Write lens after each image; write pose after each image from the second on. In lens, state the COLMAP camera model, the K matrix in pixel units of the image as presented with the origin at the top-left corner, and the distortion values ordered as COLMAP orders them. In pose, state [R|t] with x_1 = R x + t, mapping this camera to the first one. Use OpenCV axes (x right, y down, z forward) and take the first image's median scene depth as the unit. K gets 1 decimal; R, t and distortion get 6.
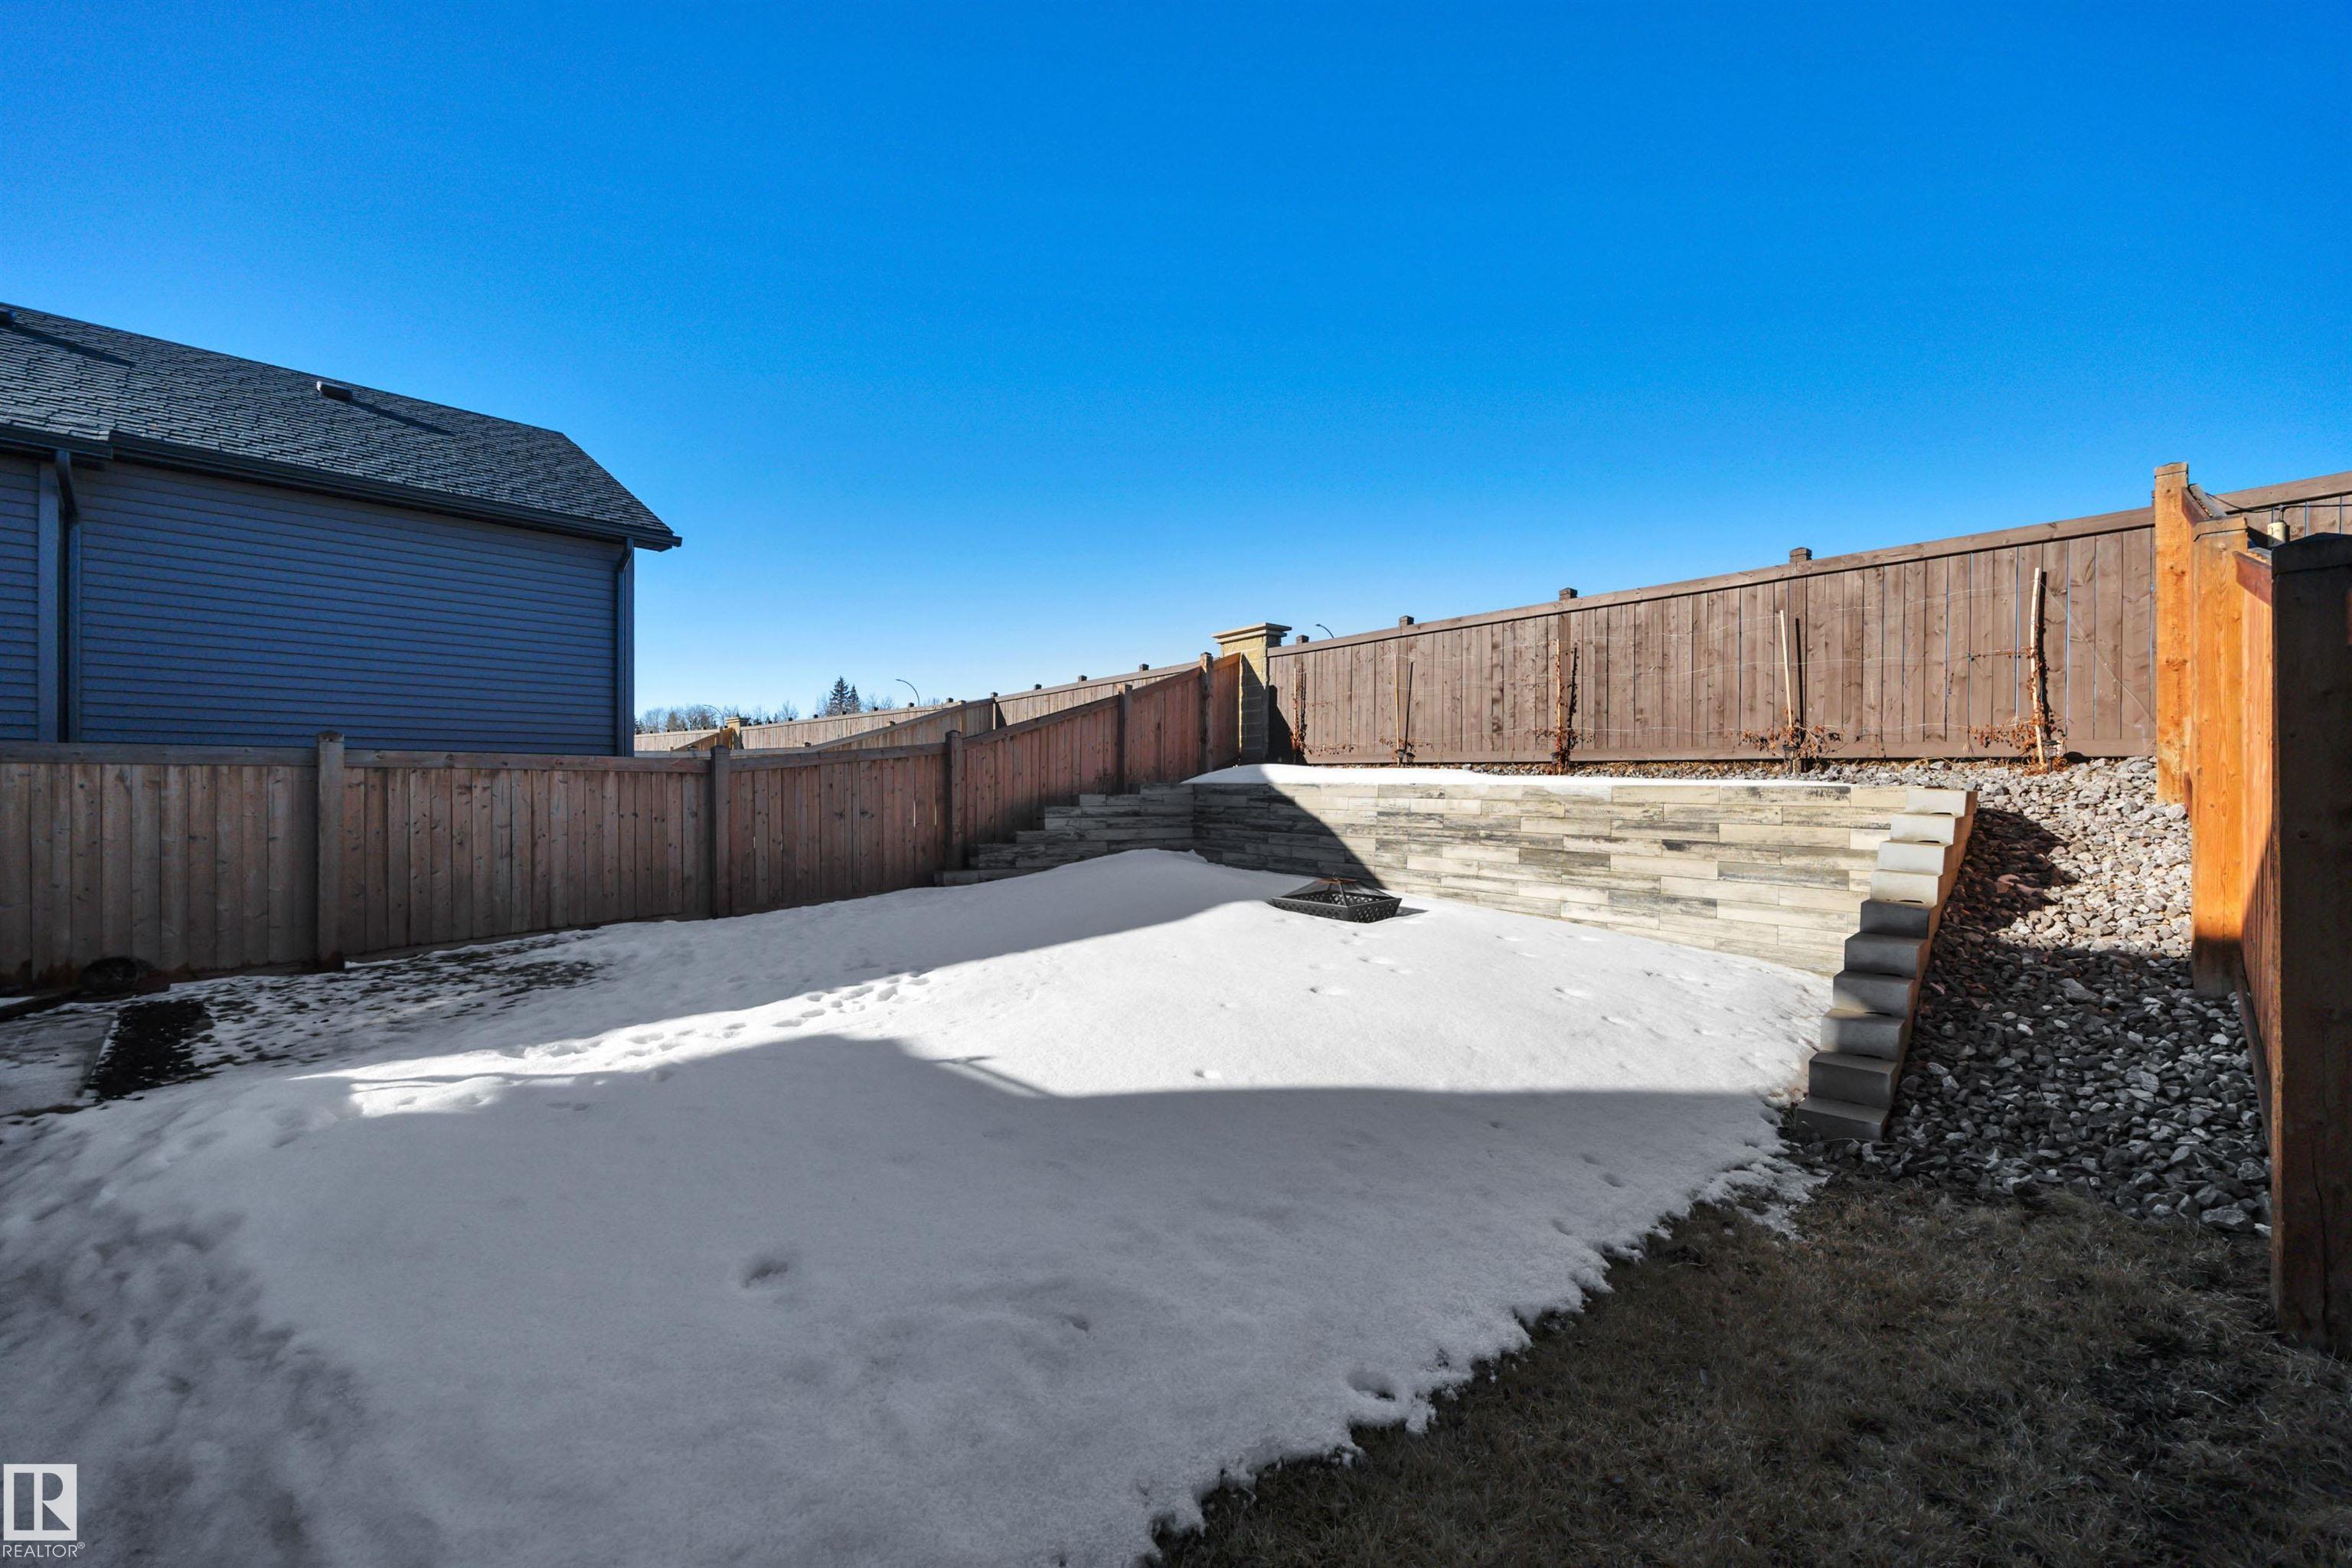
lens RADIAL K [[946.5, 0, 1180.8], [0, 946.5, 790.4], [0, 0, 1]] dist [-0.000505, 0.000361]
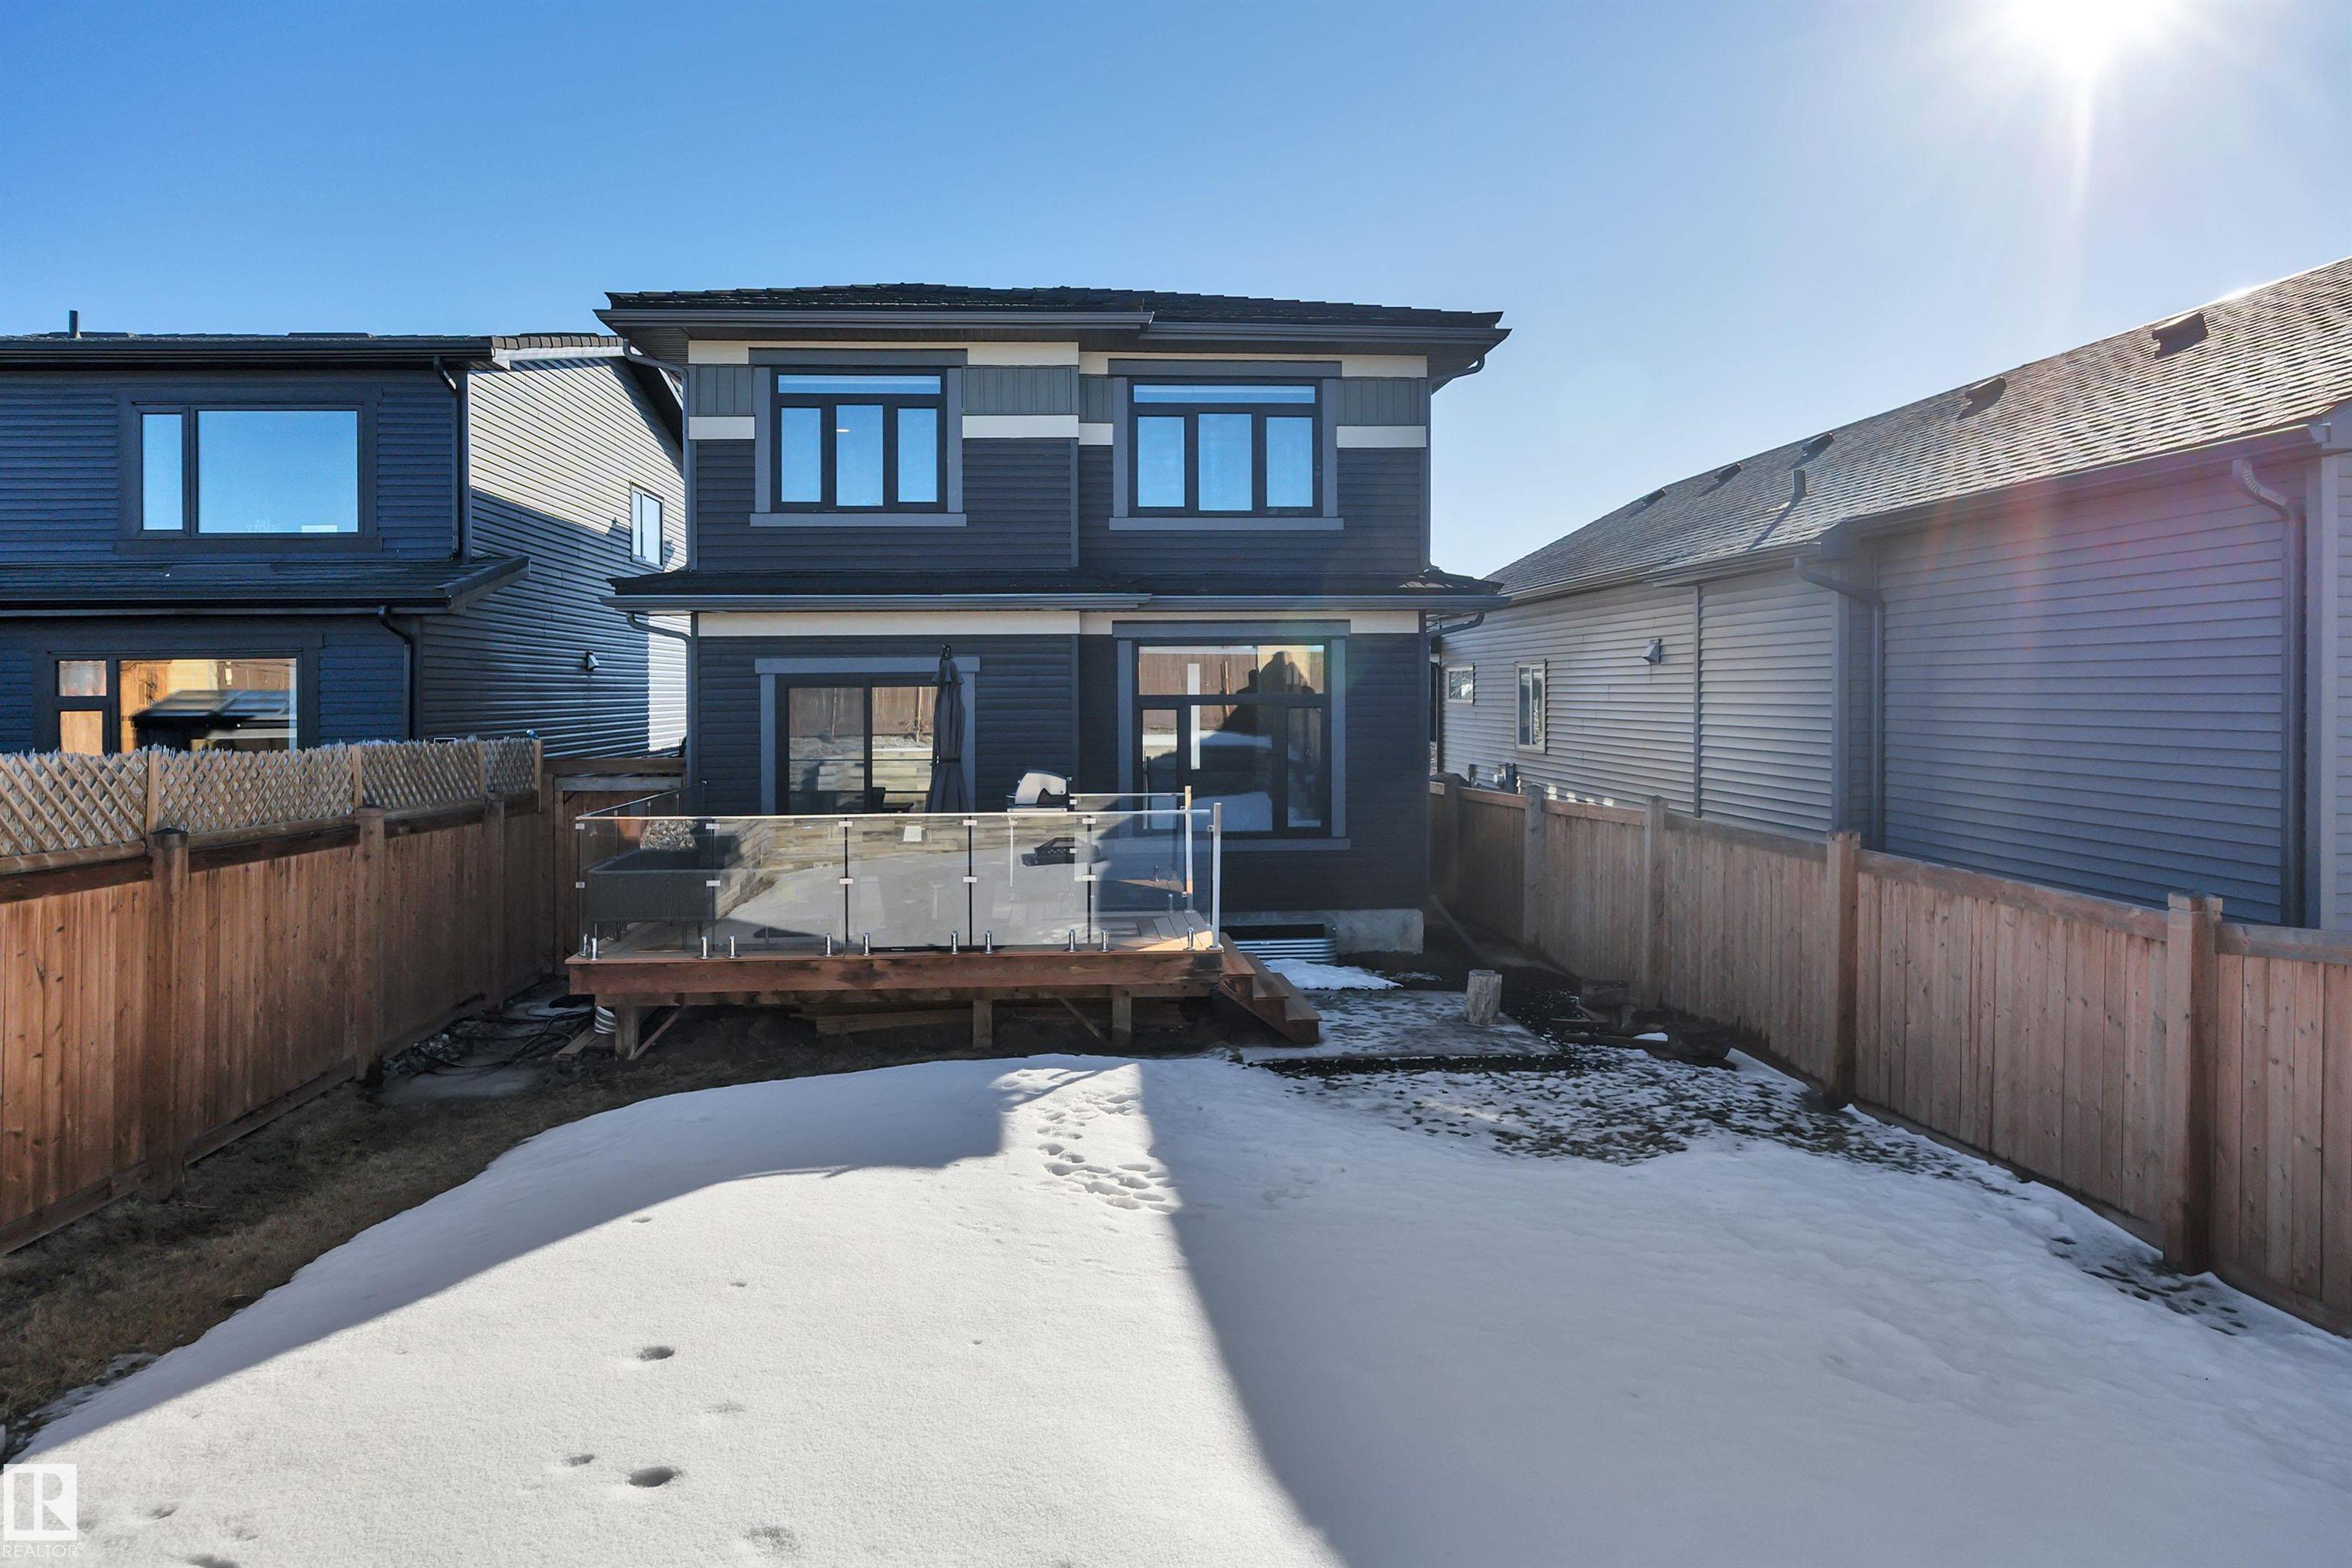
lens RADIAL K [[1419.5, 0, 1136.6], [0, 1419.5, 692.3], [0, 0, 1]] dist [-0.010527, 0.002813]
pose [[-0.681627, -0.002013, -0.731697, 0.362266], [-0.001818, 0.999998, -0.001057, -0.140519], [0.731698, 0.000610, -0.681629, 1.082450]]
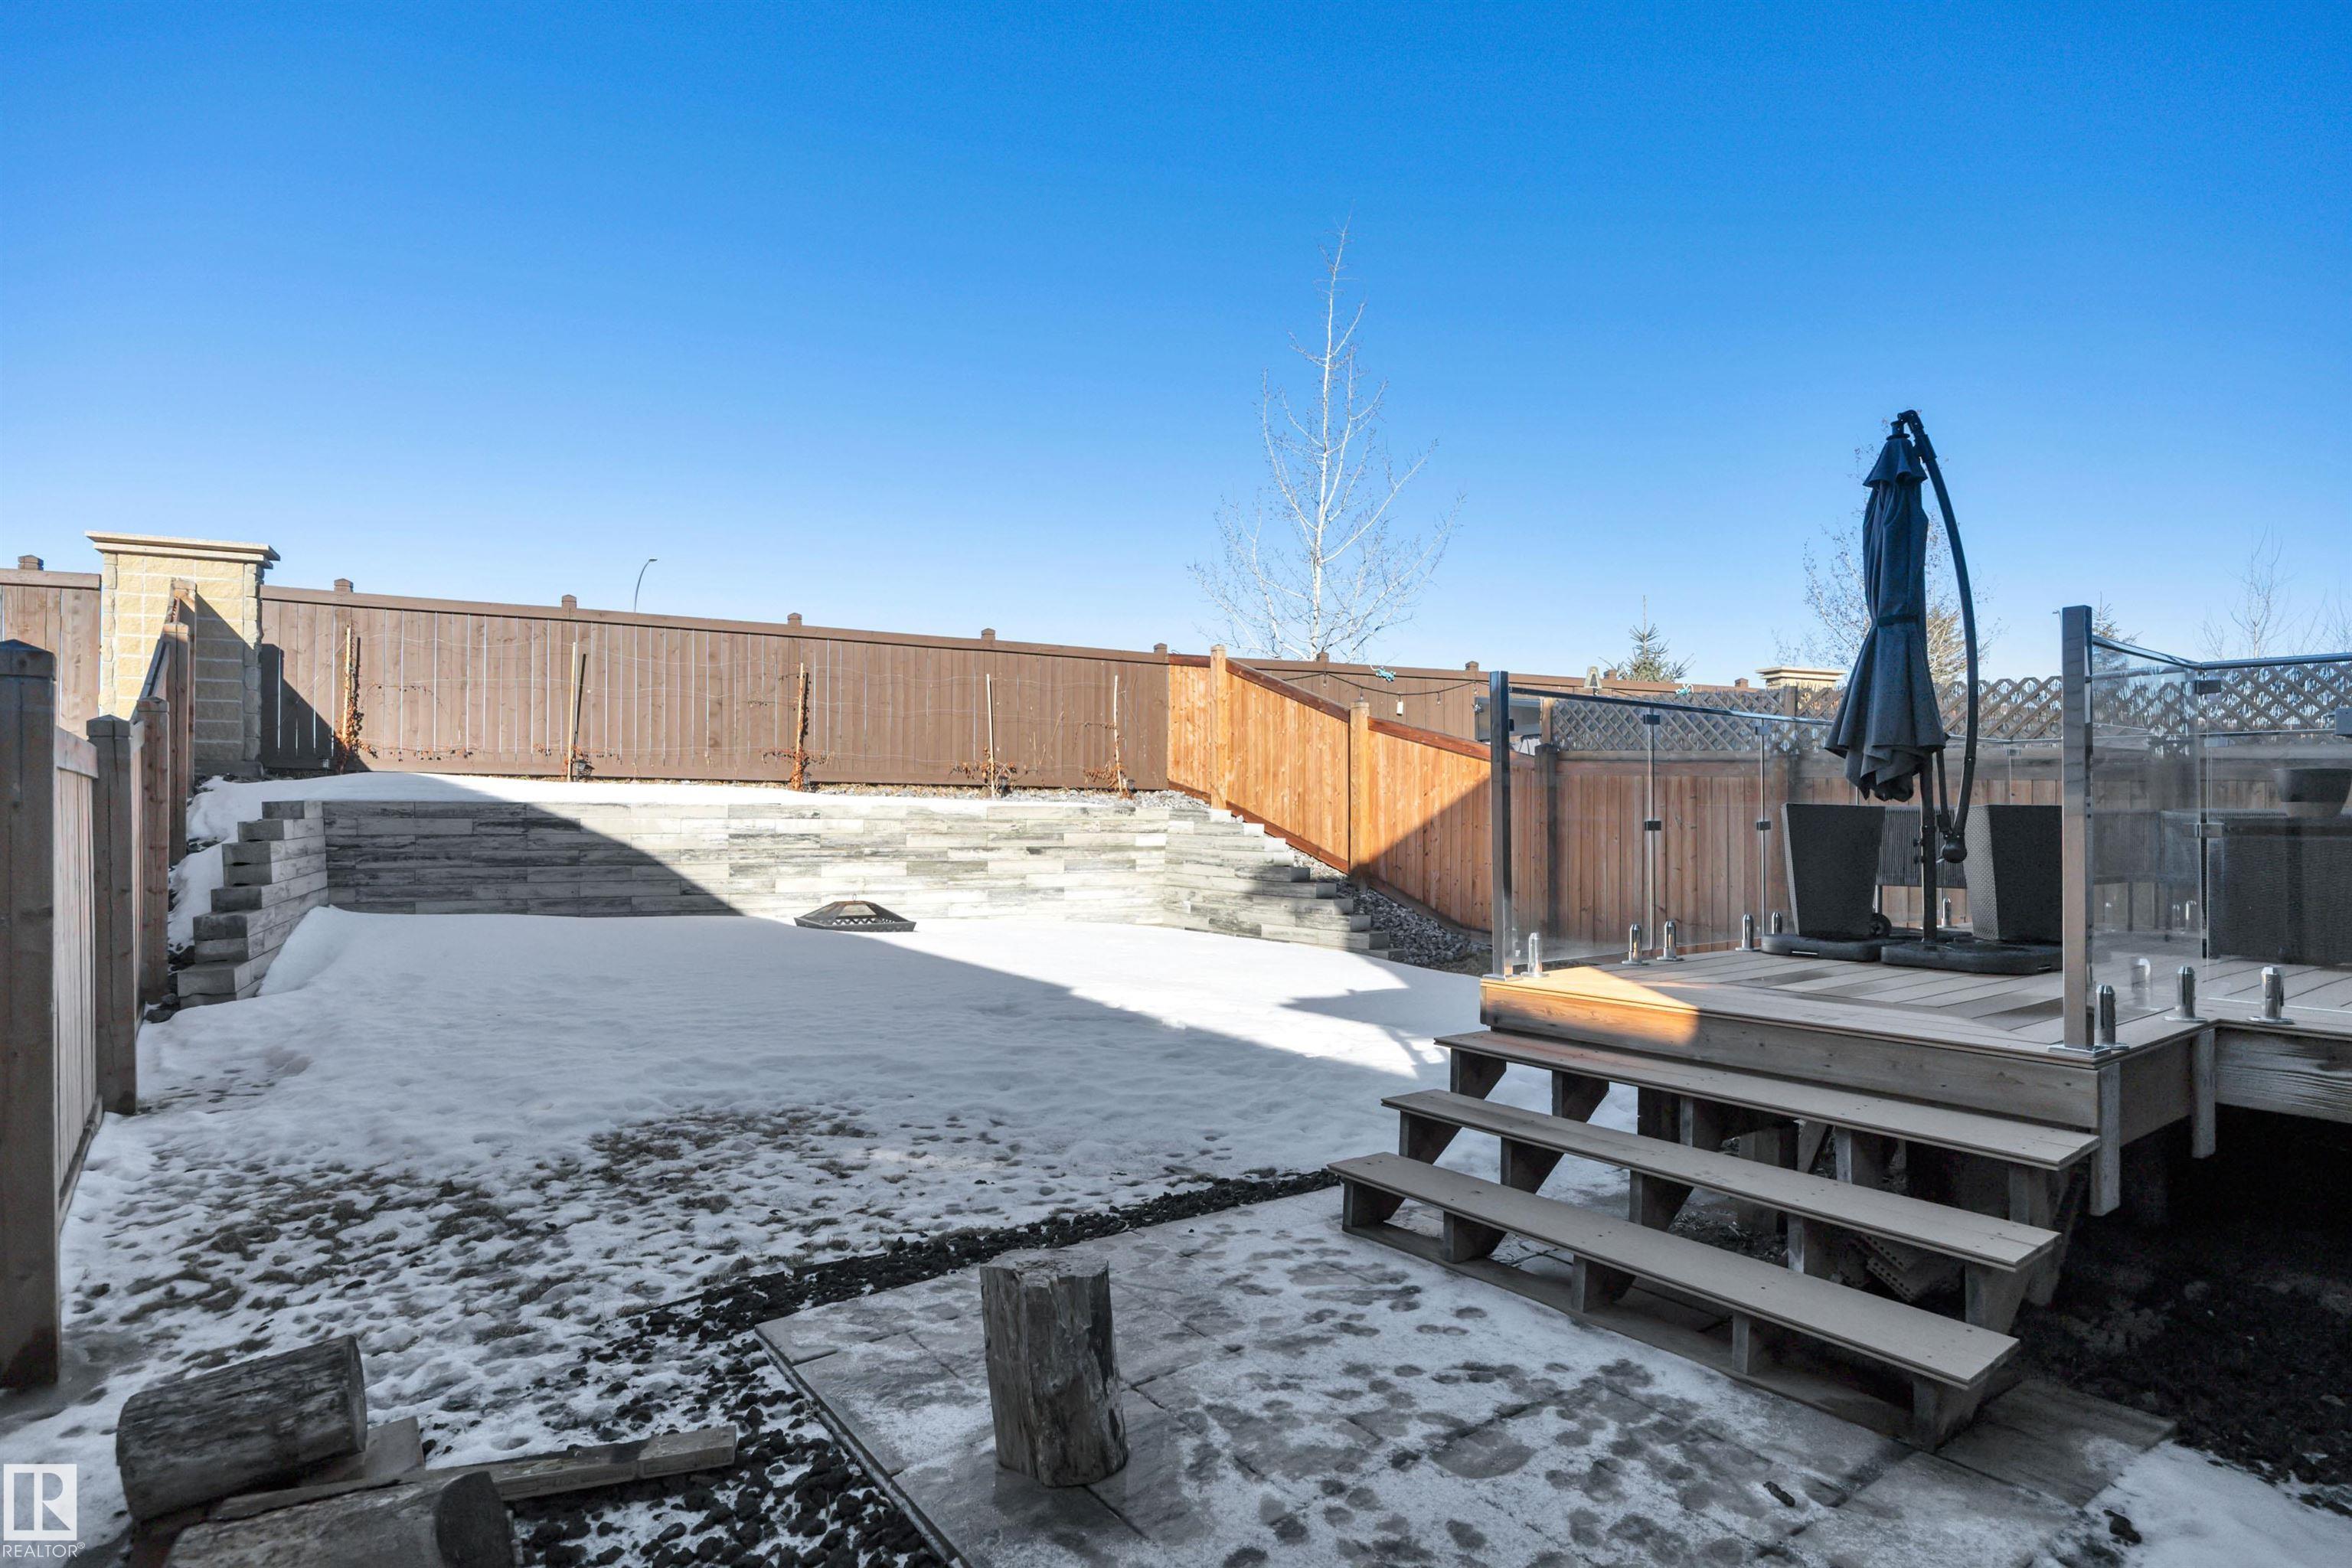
lens RADIAL K [[1250.4, 0, 1181.0], [0, 1250.4, 797.5], [0, 0, 1]] dist [-0.007601, 0.000029]
pose [[0.157746, 0.005172, 0.987466, -0.970734], [0.000278, 0.999986, -0.005282, -0.006565], [-0.987480, 0.001108, 0.157743, 0.413817]]
